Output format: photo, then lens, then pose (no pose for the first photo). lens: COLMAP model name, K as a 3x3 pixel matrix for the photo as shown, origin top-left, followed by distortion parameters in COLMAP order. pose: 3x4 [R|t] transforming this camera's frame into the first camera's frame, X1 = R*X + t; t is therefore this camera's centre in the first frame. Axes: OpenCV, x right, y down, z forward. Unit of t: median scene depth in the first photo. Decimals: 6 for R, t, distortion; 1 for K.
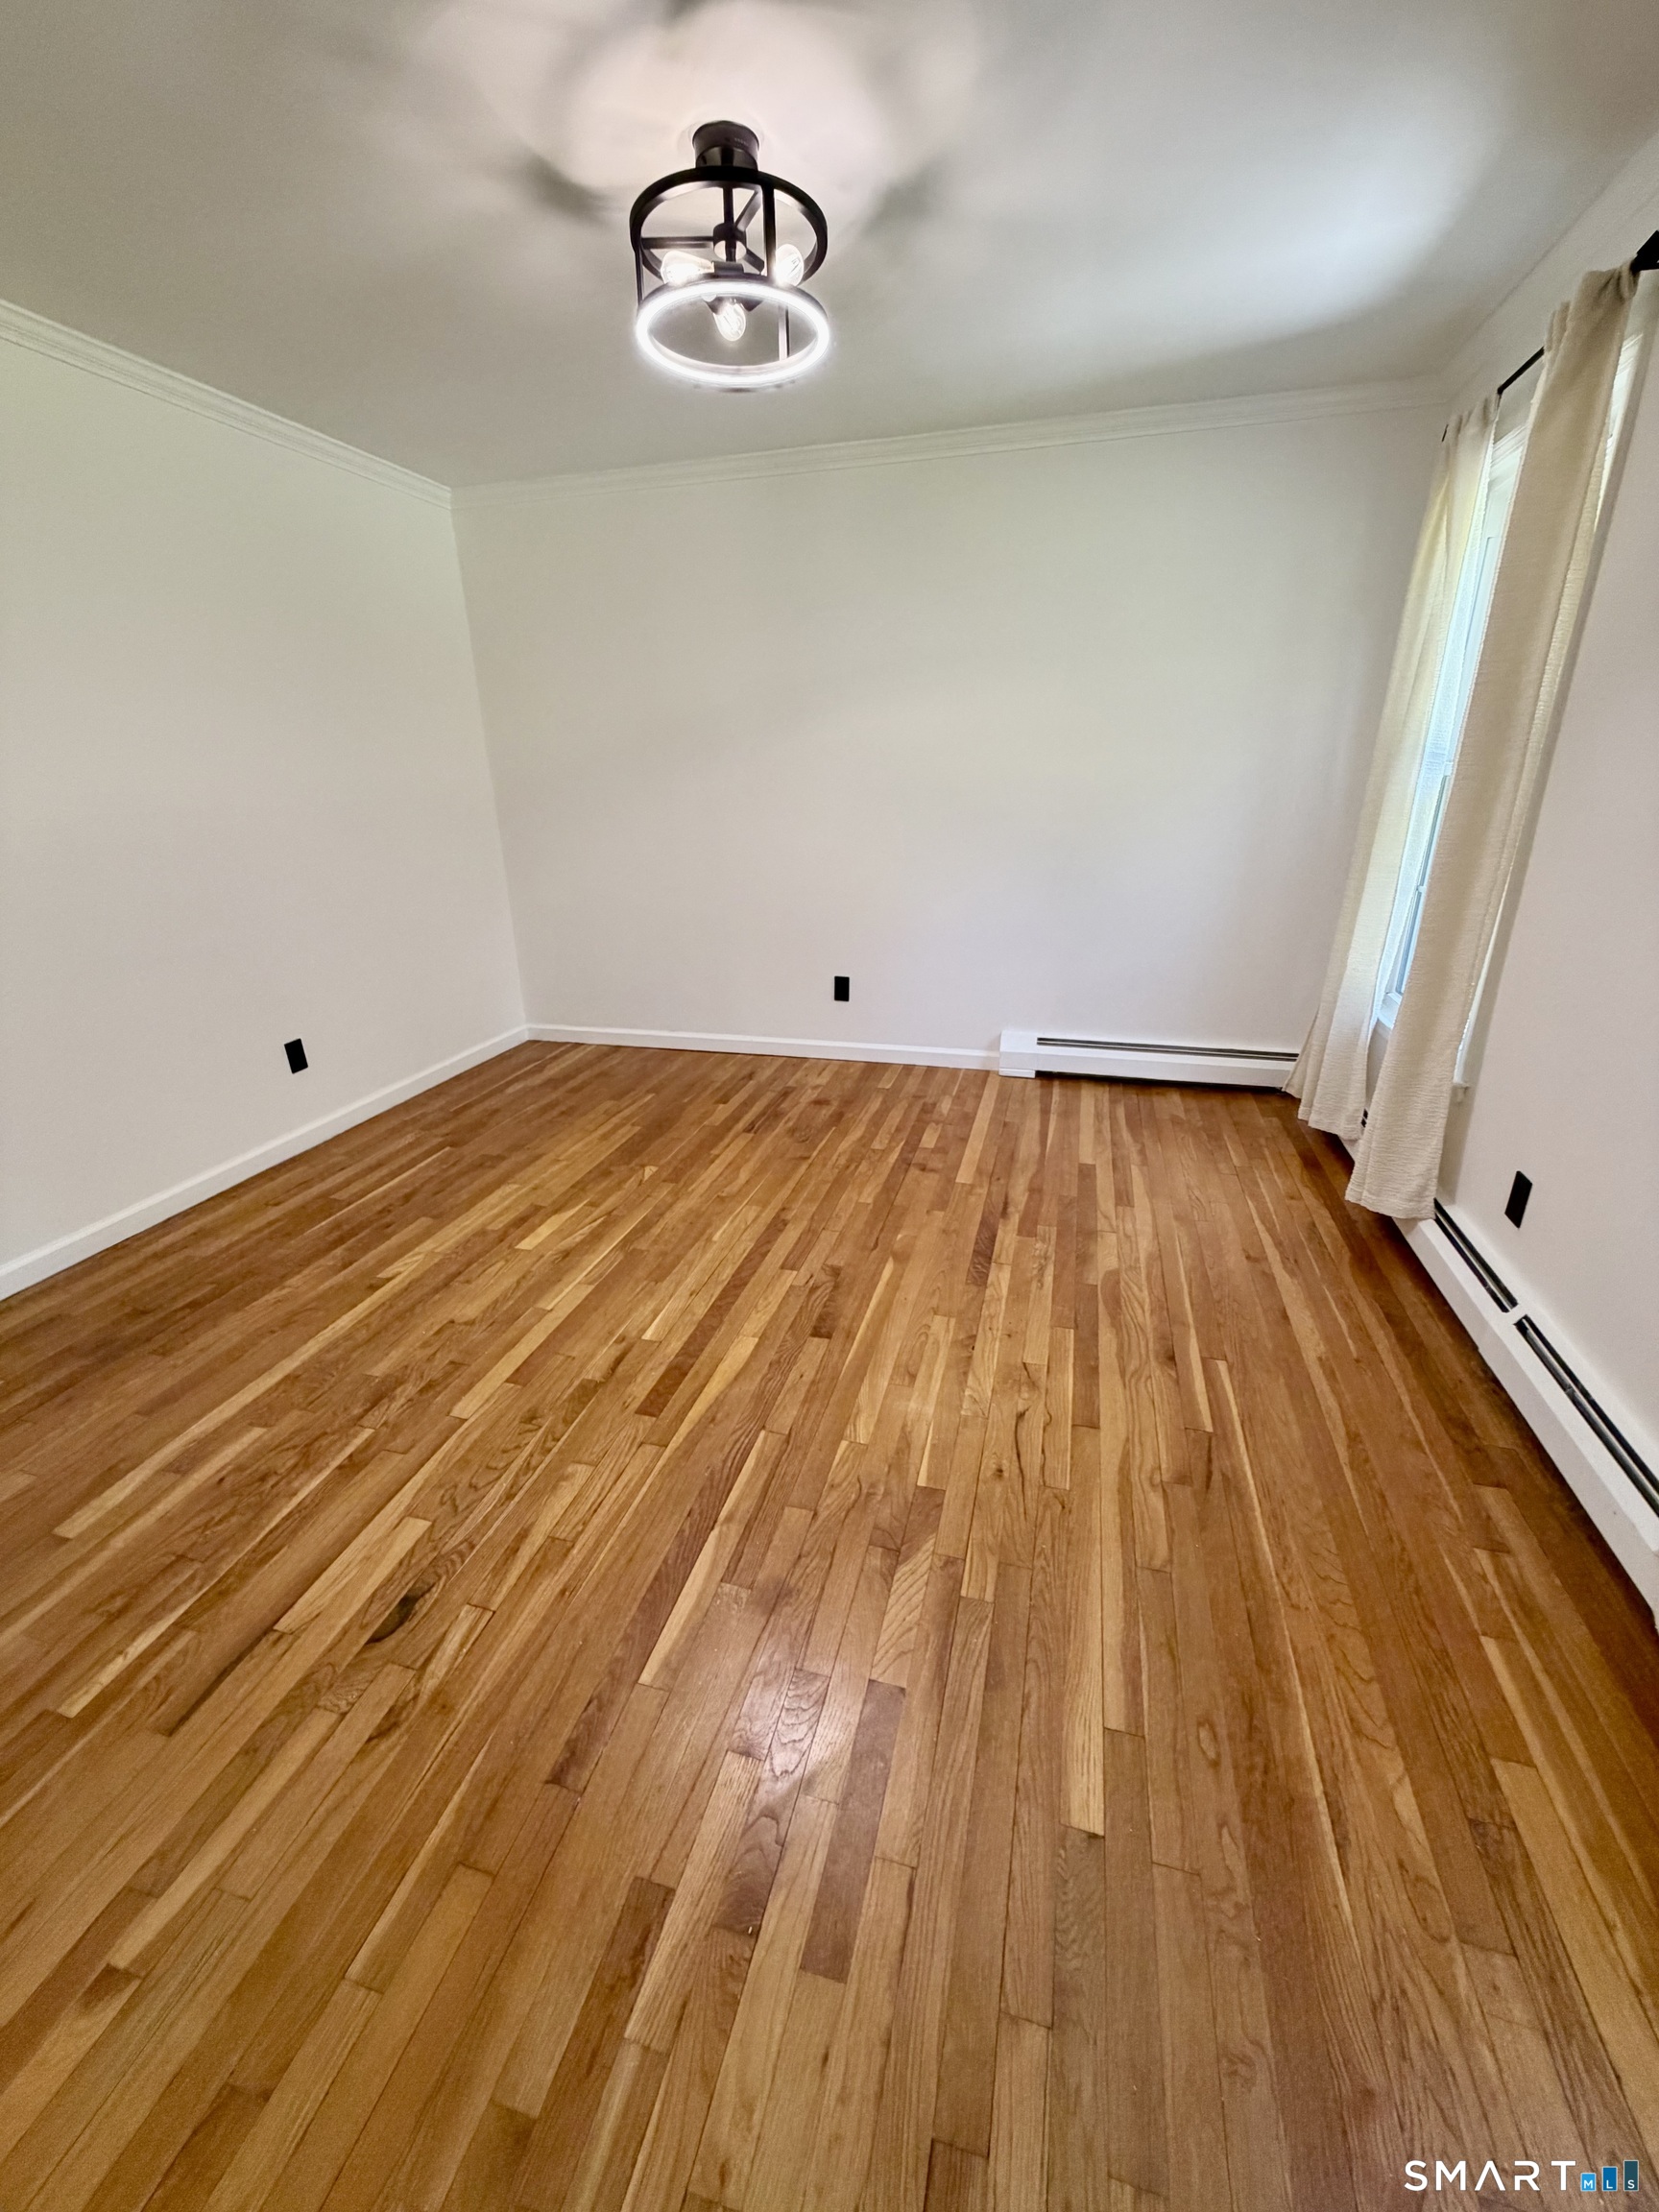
lens RADIAL K [[880.3, 0, 827.8], [0, 880.3, 1105.9], [0, 0, 1]] dist [-0.002473, 0.001394]
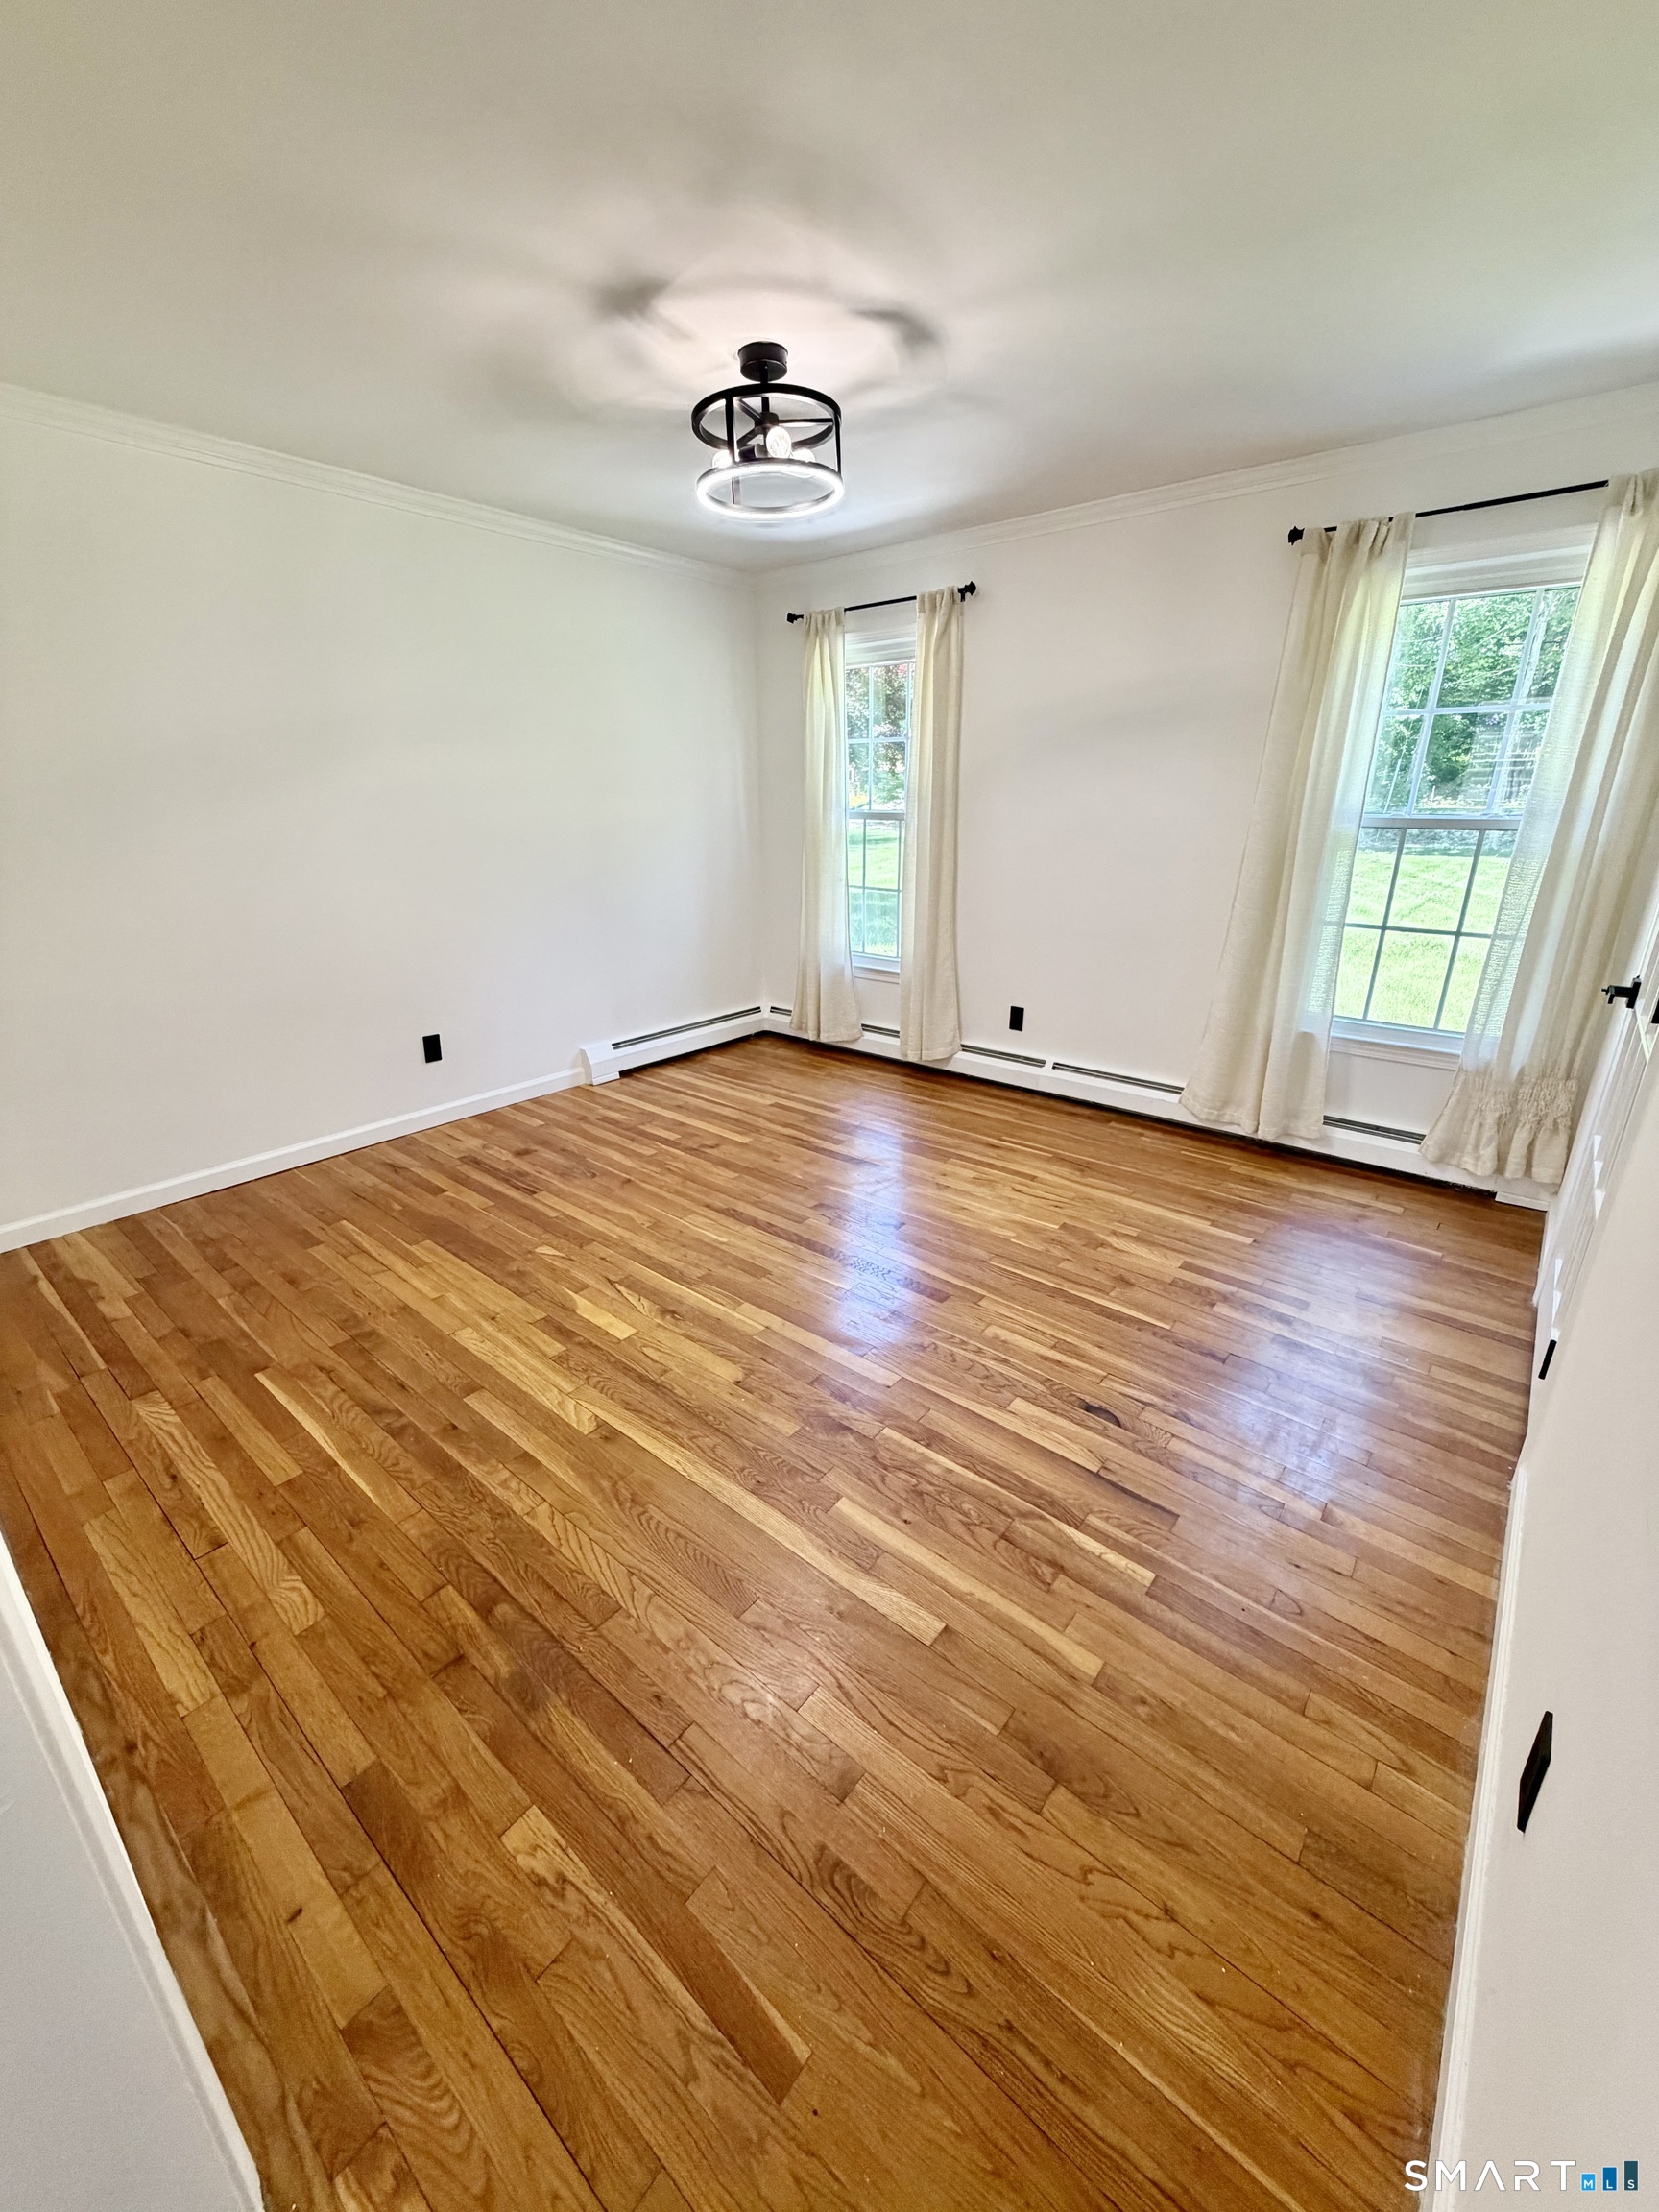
lens RADIAL K [[880.3, 0, 828.9], [0, 880.3, 1108.2], [0, 0, 1]] dist [-0.002473, 0.001394]
pose [[0.408391, -0.293170, 0.864447, -0.889101], [0.323977, 0.931918, 0.162996, -0.126454], [-0.853379, 0.213494, 0.475567, 0.303657]]
